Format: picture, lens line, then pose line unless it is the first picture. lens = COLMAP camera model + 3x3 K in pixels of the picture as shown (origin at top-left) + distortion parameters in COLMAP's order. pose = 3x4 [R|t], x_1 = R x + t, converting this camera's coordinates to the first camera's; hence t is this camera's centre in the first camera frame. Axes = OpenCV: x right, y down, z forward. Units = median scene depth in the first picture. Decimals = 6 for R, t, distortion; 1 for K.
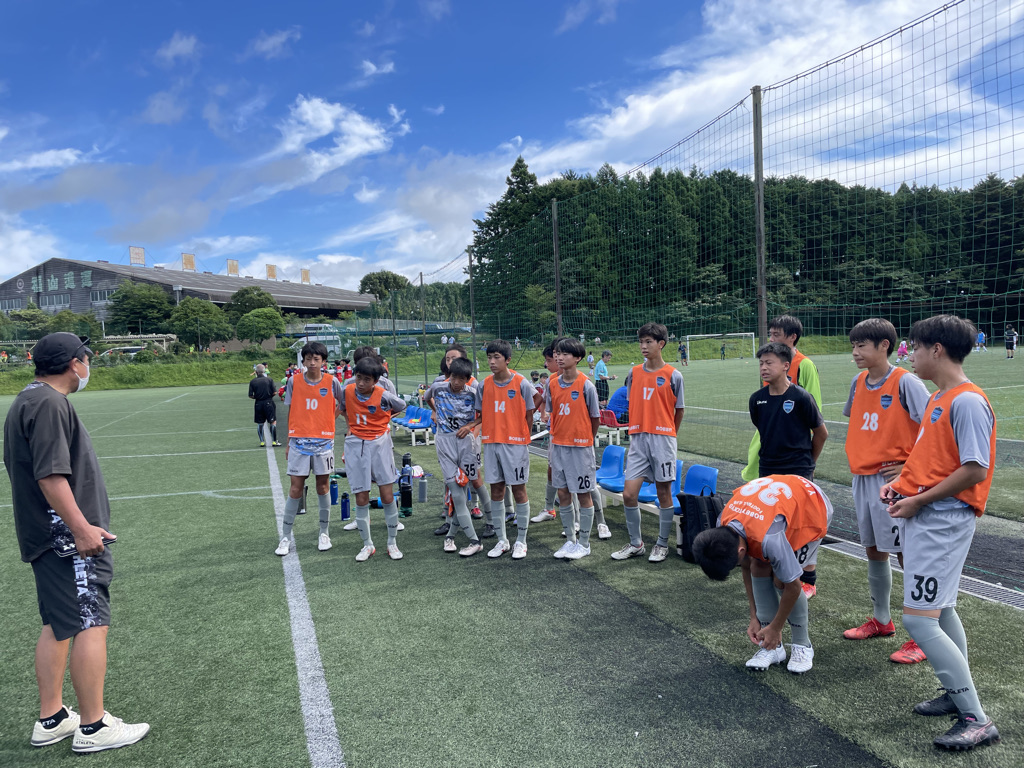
lens RADIAL K [[777.1, 0, 494.5], [0, 777.1, 361.8], [0, 0, 1]] dist [0.052449, -0.092390]
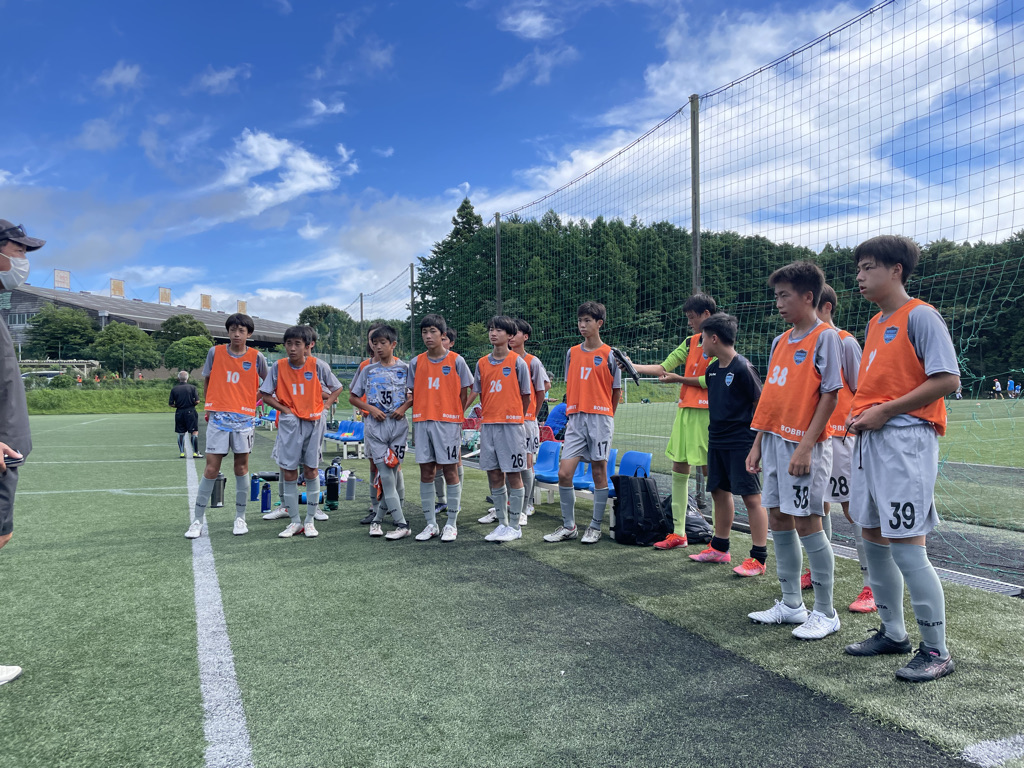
lens RADIAL K [[777.1, 0, 513.1], [0, 777.1, 359.8], [0, 0, 1]] dist [0.052449, -0.092390]
pose [[0.994580, 0.034287, 0.098155, 0.000942], [-0.028247, 0.997659, -0.062281, 0.008954], [-0.100061, 0.059171, 0.993220, 0.002704]]
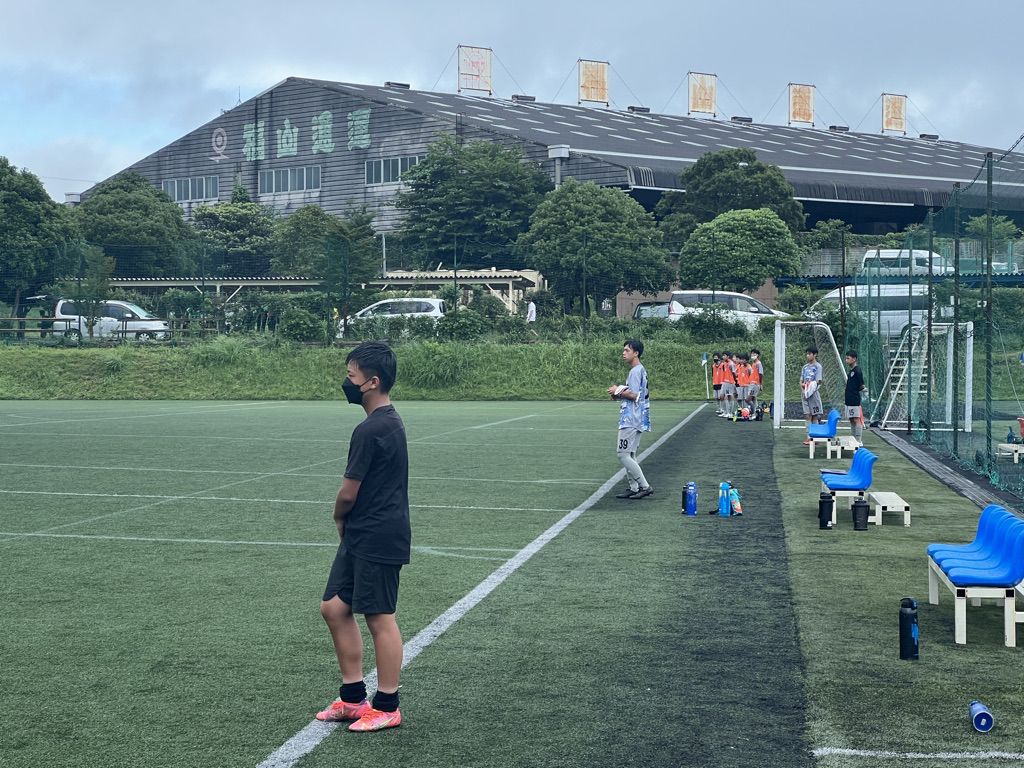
lens RADIAL K [[2341.6, 0, 510.2], [0, 2341.6, 383.4], [0, 0, 1]] dist [-0.138900, 0.000000]
pose [[0.911327, 0.042143, -0.409521, 0.072909], [-0.037000, 0.999105, 0.020477, -0.001348], [0.410017, -0.003509, 0.912071, -0.104701]]
